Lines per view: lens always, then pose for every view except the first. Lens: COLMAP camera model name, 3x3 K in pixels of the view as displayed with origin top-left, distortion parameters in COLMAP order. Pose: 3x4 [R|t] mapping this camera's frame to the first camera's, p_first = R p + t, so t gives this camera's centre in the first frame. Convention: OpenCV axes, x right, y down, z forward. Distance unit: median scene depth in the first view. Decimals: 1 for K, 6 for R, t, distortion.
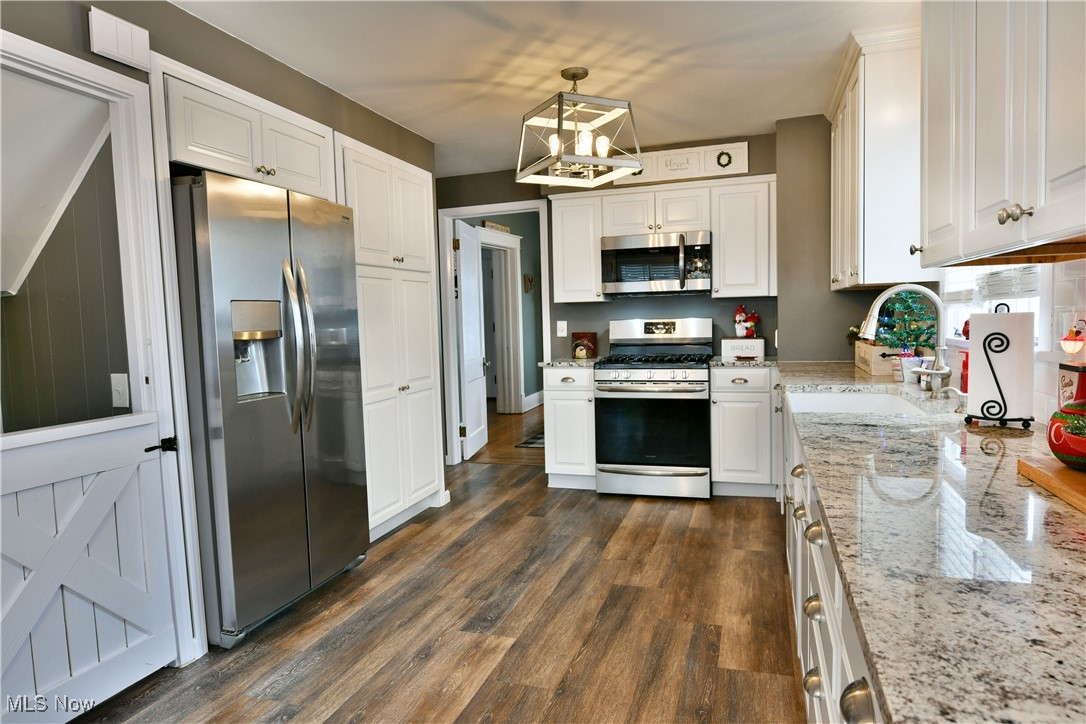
lens RADIAL K [[662.2, 0, 544.4], [0, 662.2, 335.0], [0, 0, 1]] dist [-0.006532, -0.005852]
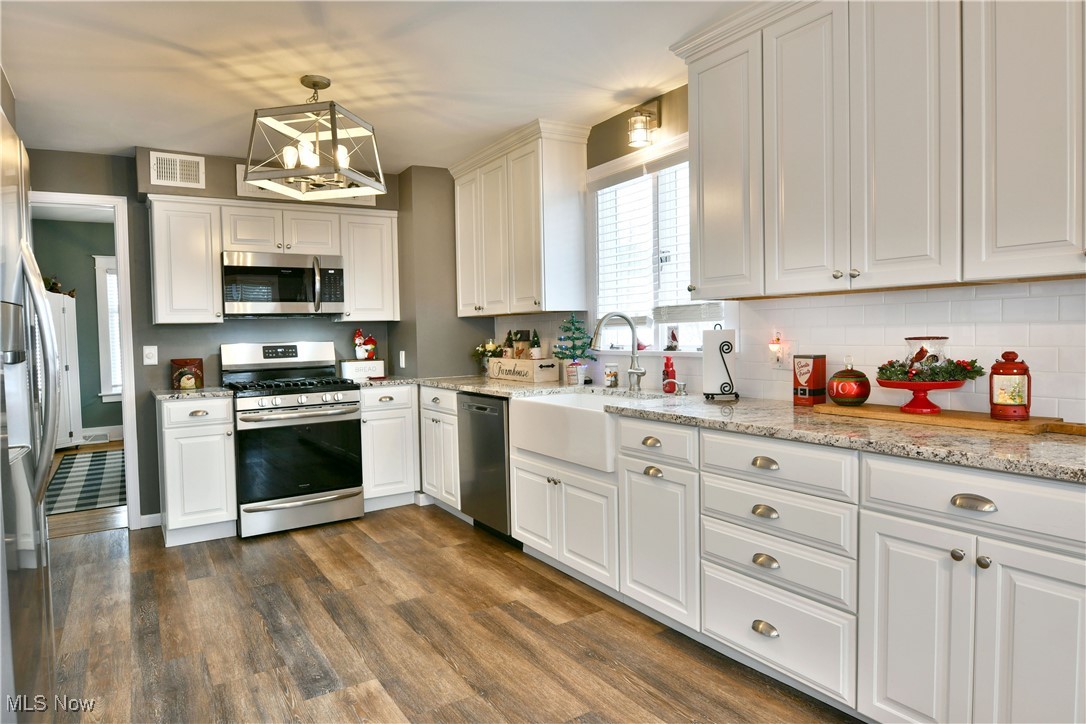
lens RADIAL K [[654.8, 0, 544.8], [0, 654.8, 327.9], [0, 0, 1]] dist [-0.007706, -0.003520]
pose [[0.642049, 0.014430, 0.766528, -0.442634], [0.029671, 0.998606, -0.043651, 0.010648], [-0.766089, 0.050770, 0.640726, 0.152351]]
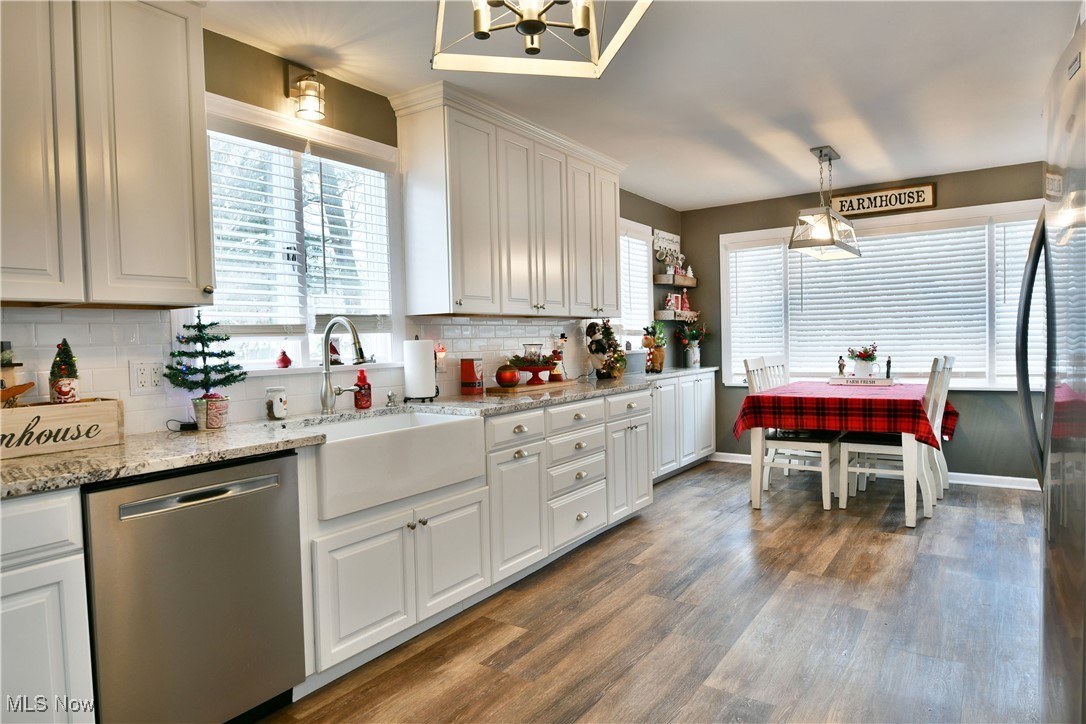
lens RADIAL K [[665.0, 0, 532.2], [0, 665.0, 338.9], [0, 0, 1]] dist [-0.016271, -0.002464]
pose [[-0.954090, 0.052132, 0.294949, -0.081360], [0.059896, 0.998054, 0.017346, -0.026924], [-0.293471, 0.034216, -0.955355, 1.406753]]
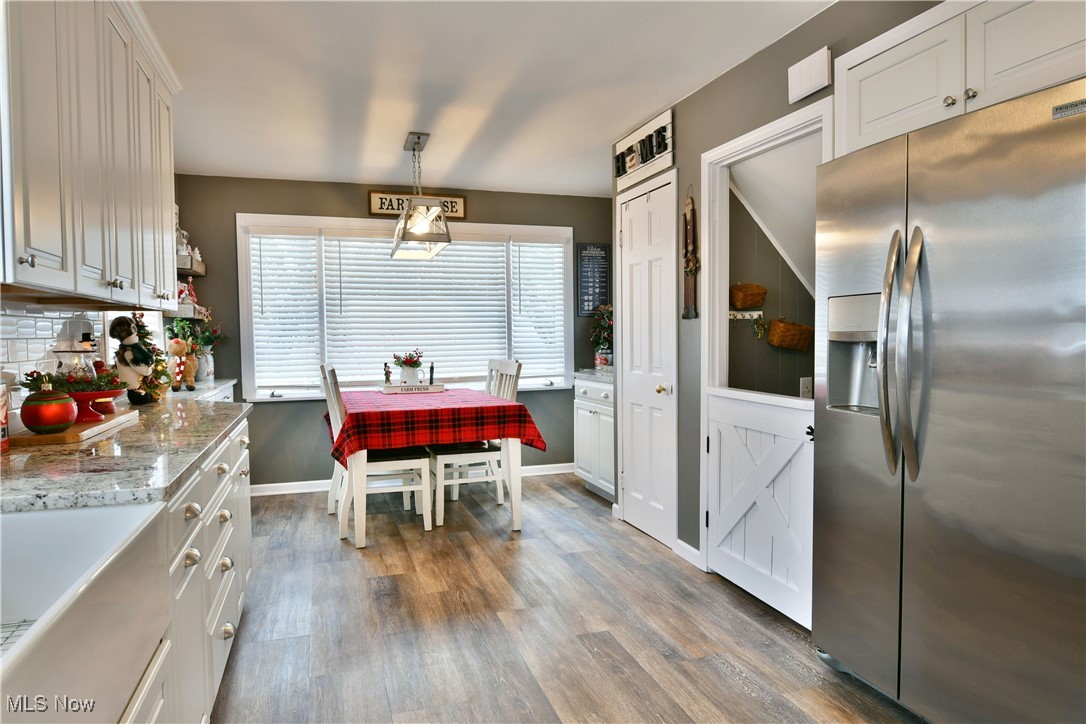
lens RADIAL K [[661.6, 0, 547.2], [0, 661.6, 352.2], [0, 0, 1]] dist [-0.000088, -0.000333]
pose [[-0.801883, 0.053285, -0.595101, 0.282092], [0.016310, 0.997596, 0.067348, -0.032377], [0.597259, 0.044299, -0.800824, 1.081084]]
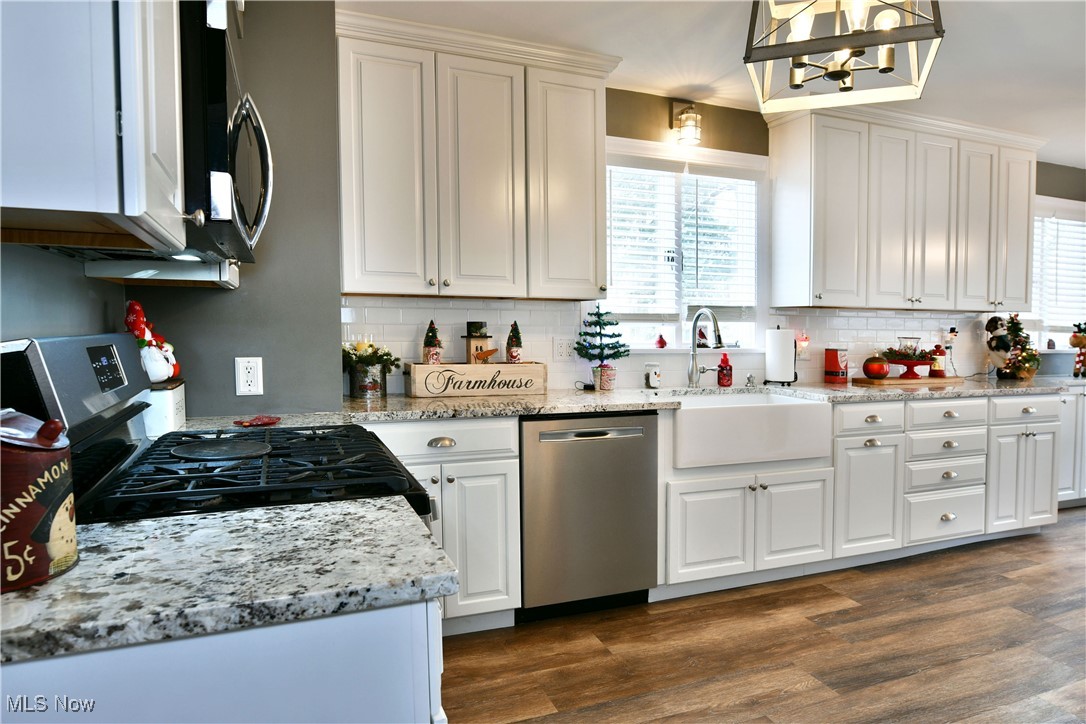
lens RADIAL K [[662.2, 0, 544.4], [0, 662.2, 335.0], [0, 0, 1]] dist [-0.006532, -0.005852]
pose [[-0.632458, 0.009327, 0.774539, -0.225195], [0.027568, 0.999565, 0.010474, -0.031280], [-0.774104, 0.027977, -0.632440, 1.501552]]
